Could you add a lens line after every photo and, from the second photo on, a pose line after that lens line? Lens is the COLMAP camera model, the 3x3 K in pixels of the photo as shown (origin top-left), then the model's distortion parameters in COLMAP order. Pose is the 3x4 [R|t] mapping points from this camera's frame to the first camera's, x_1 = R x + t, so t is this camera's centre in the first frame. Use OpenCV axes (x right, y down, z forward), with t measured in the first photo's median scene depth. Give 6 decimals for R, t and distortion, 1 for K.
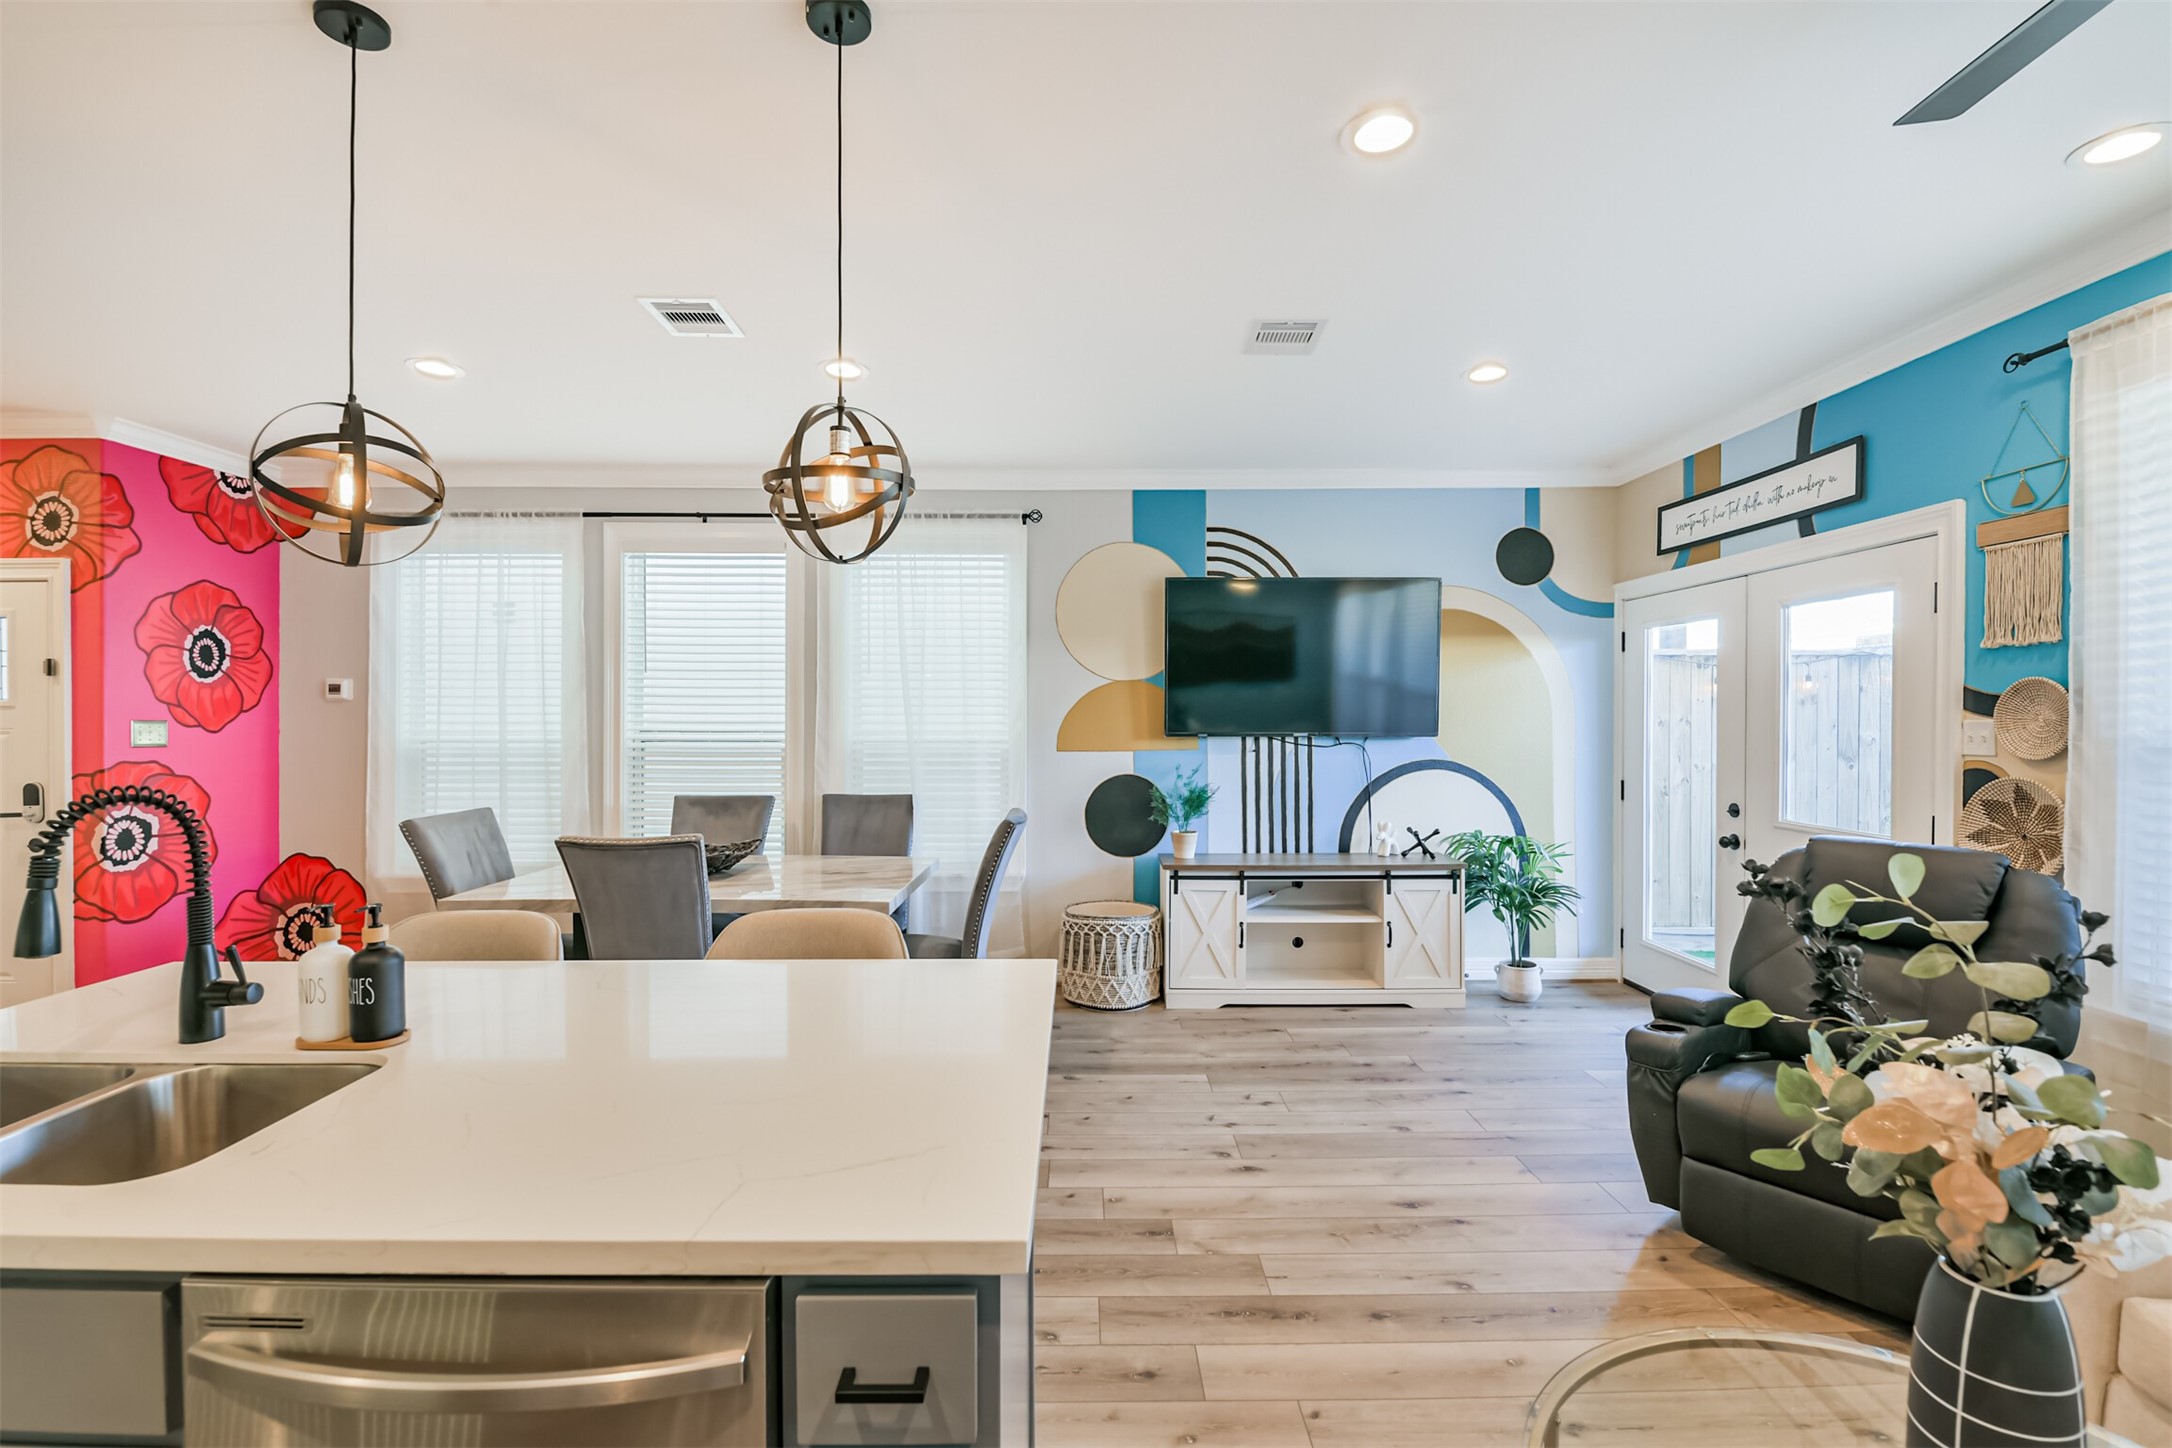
lens RADIAL K [[939.6, 0, 1086.8], [0, 939.6, 728.2], [0, 0, 1]] dist [0.009636, -0.002803]
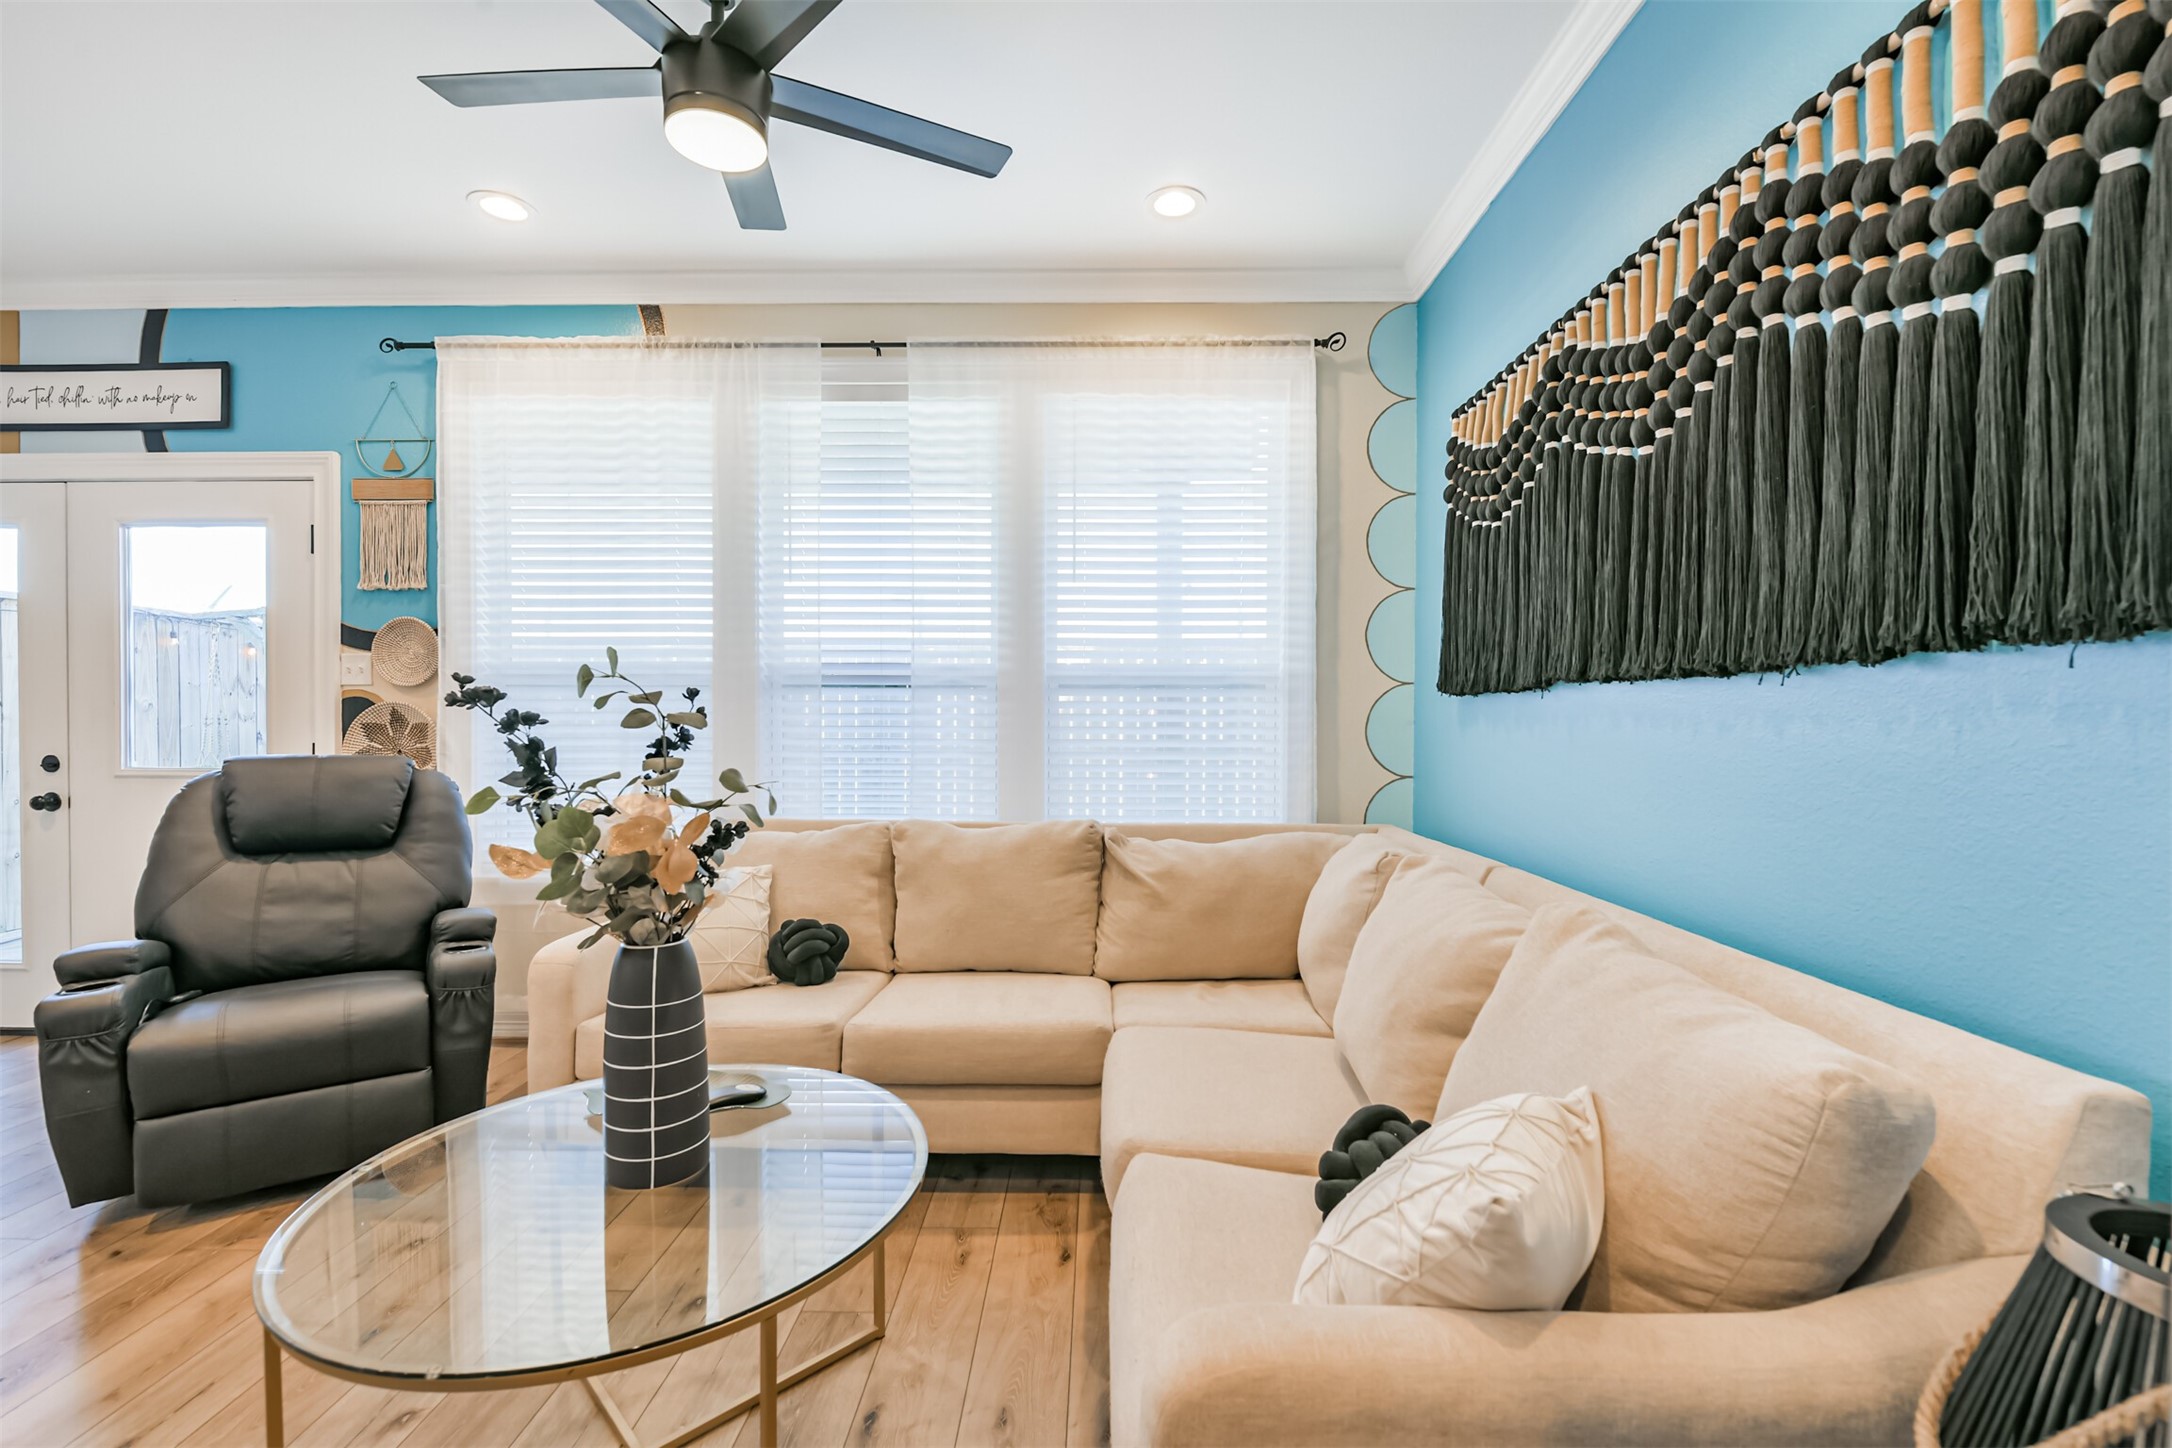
lens RADIAL K [[939.6, 0, 1083.4], [0, 939.6, 726.8], [0, 0, 1]] dist [0.009636, -0.002803]
pose [[0.044661, -0.001927, 0.999000, -0.146669], [0.003398, 0.999993, 0.001777, 0.085110], [-0.998996, 0.003315, 0.044668, 0.096704]]
